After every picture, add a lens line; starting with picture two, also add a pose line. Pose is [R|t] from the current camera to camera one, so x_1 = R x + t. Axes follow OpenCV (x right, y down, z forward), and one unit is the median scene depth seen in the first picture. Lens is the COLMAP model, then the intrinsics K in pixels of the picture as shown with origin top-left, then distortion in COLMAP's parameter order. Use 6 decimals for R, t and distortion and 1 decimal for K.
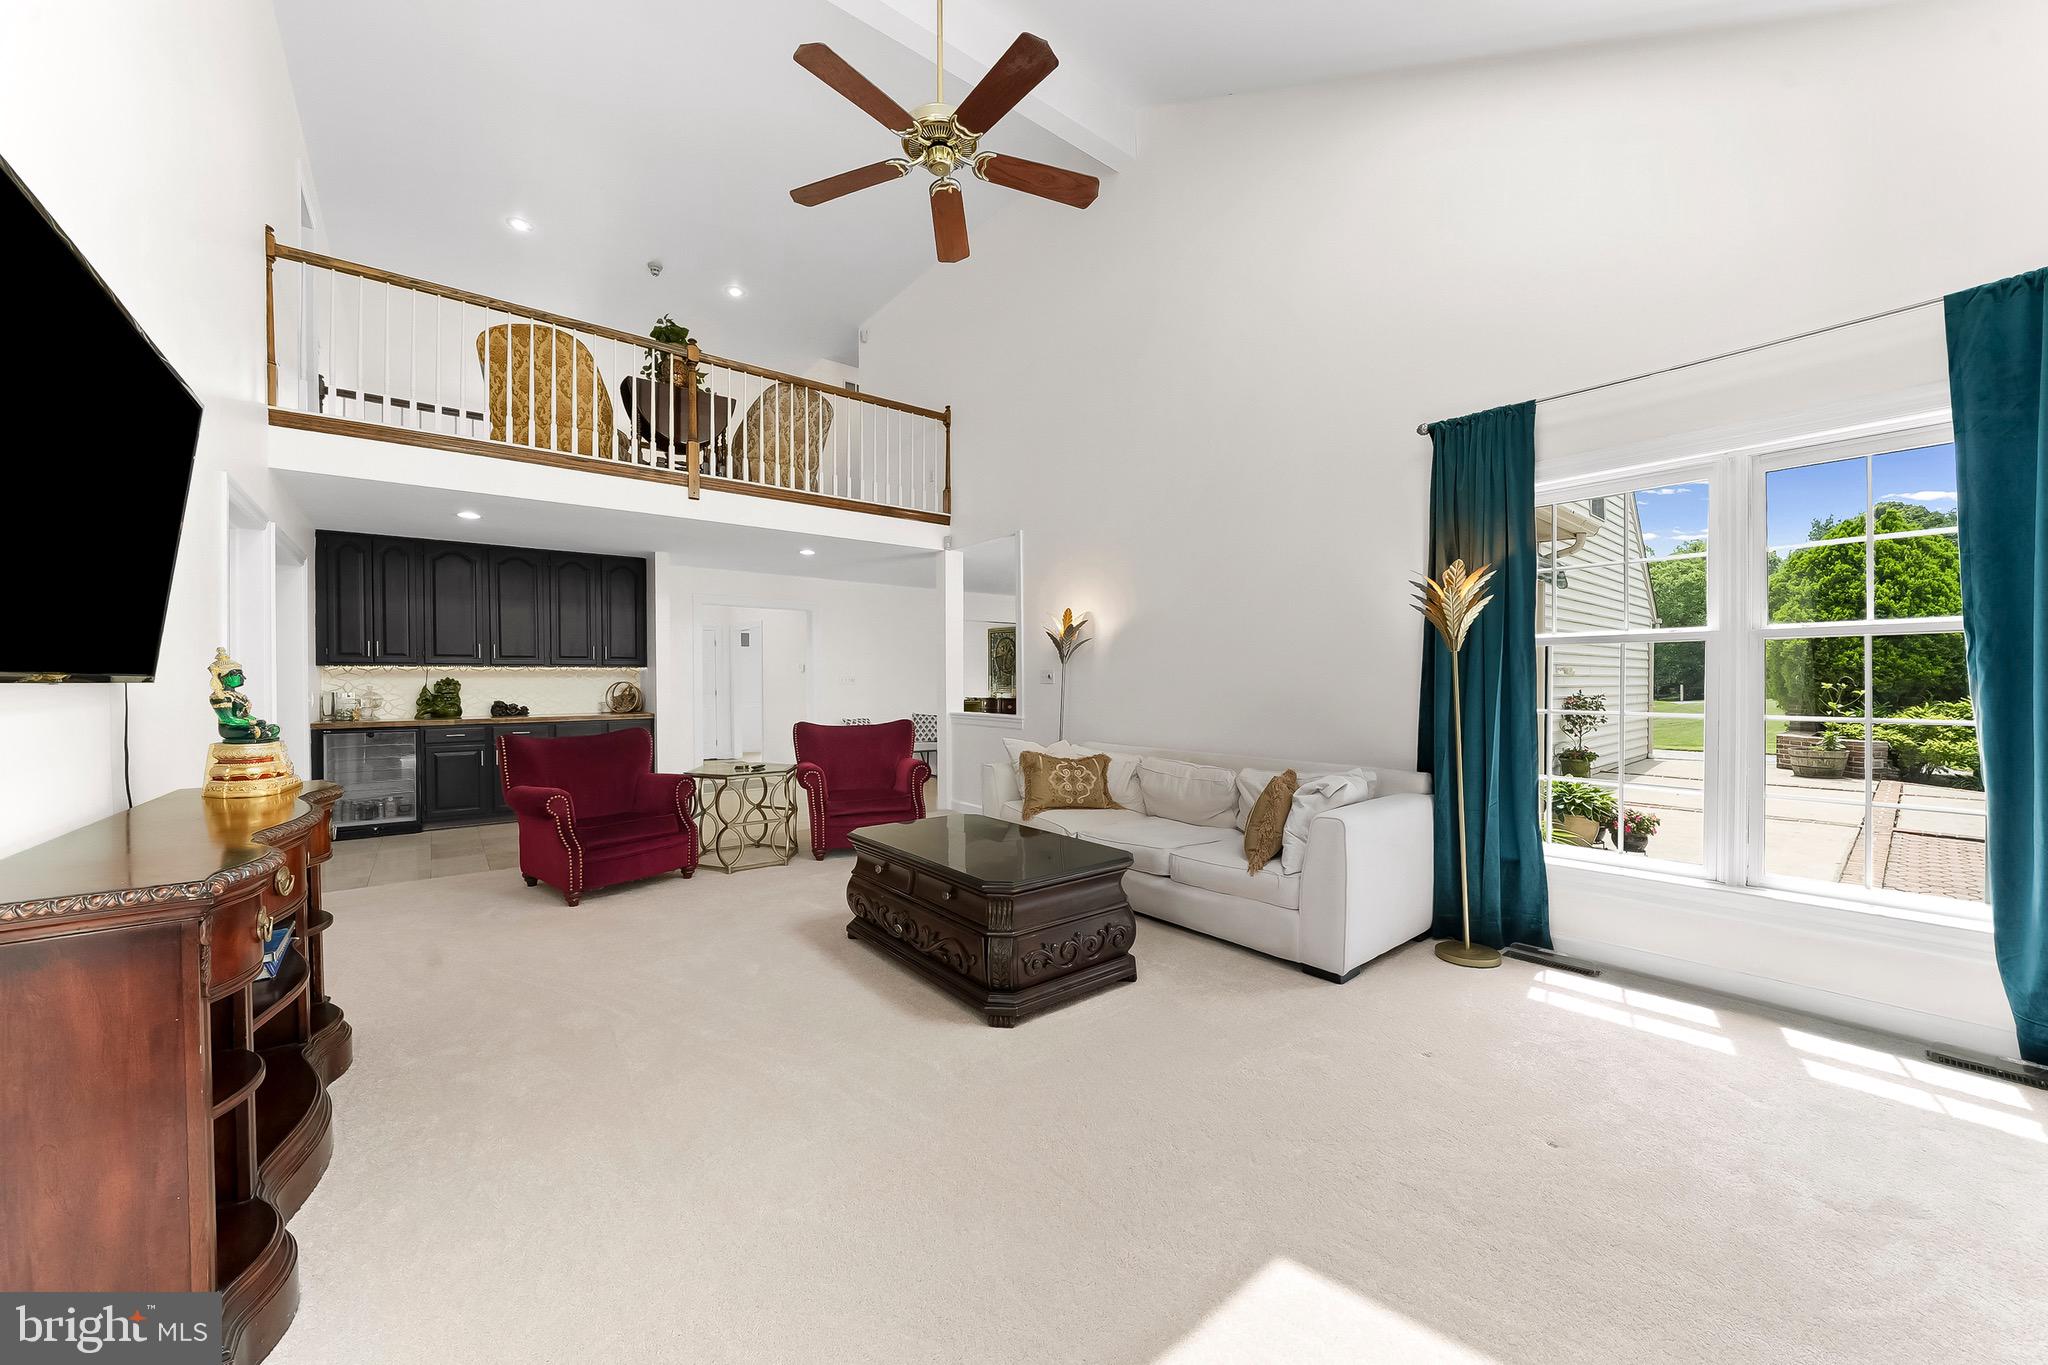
lens RADIAL K [[703.1, 0, 1058.2], [0, 703.1, 685.2], [0, 0, 1]] dist [-0.000873, -0.000098]
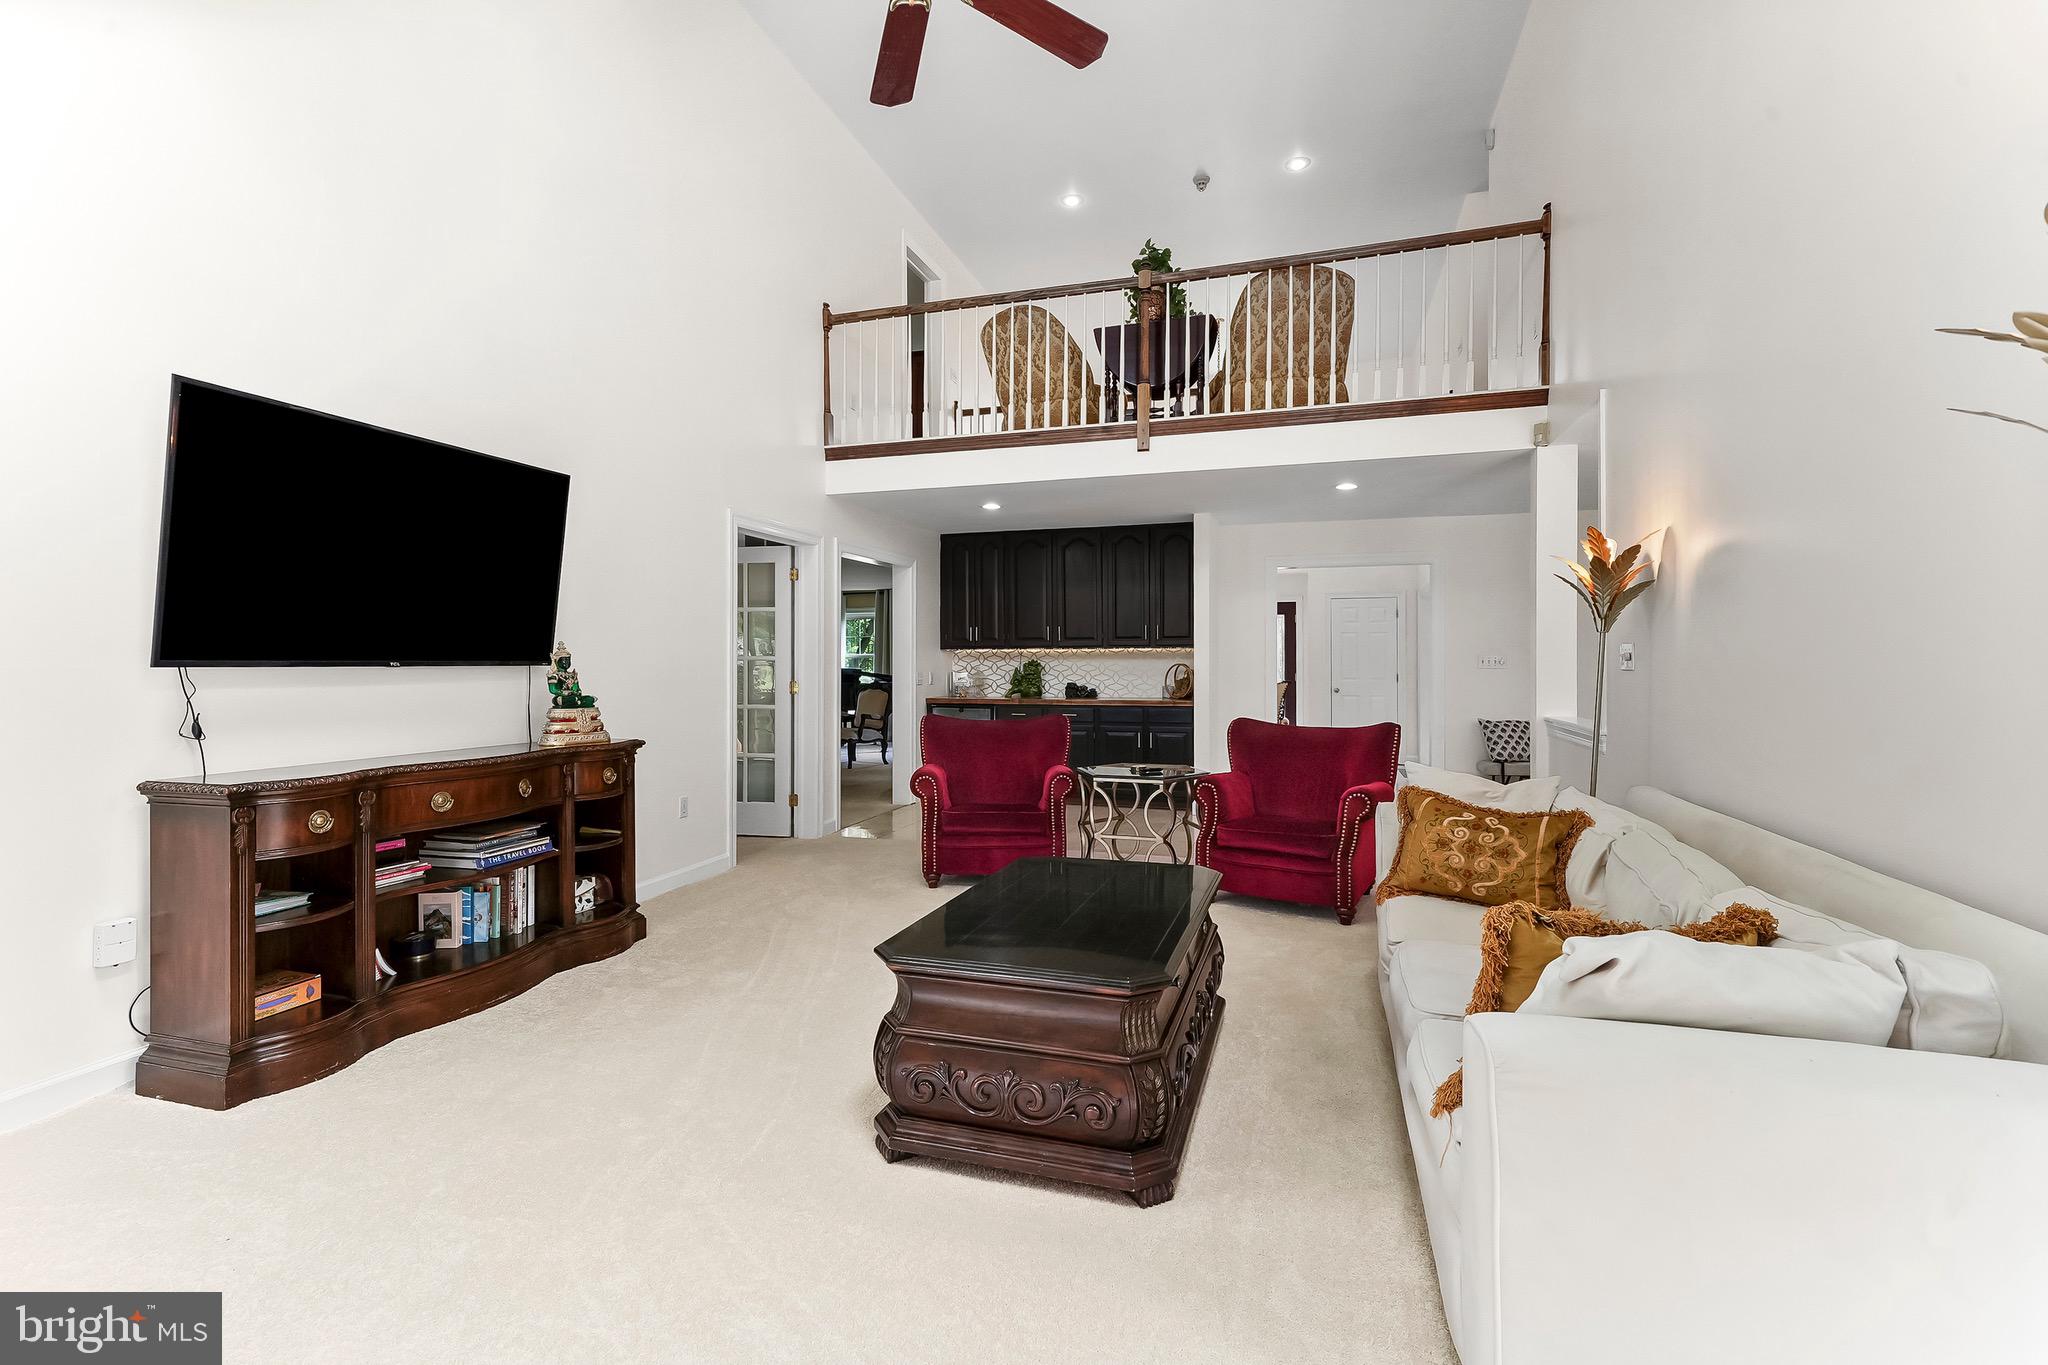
lens RADIAL K [[918.0, 0, 1028.0], [0, 918.0, 671.3], [0, 0, 1]] dist [0.021772, -0.000075]
pose [[0.572192, 0.009927, -0.820060, 0.293786], [-0.006792, 0.999950, 0.007365, -0.003669], [0.820092, 0.001356, 0.572230, 0.226156]]
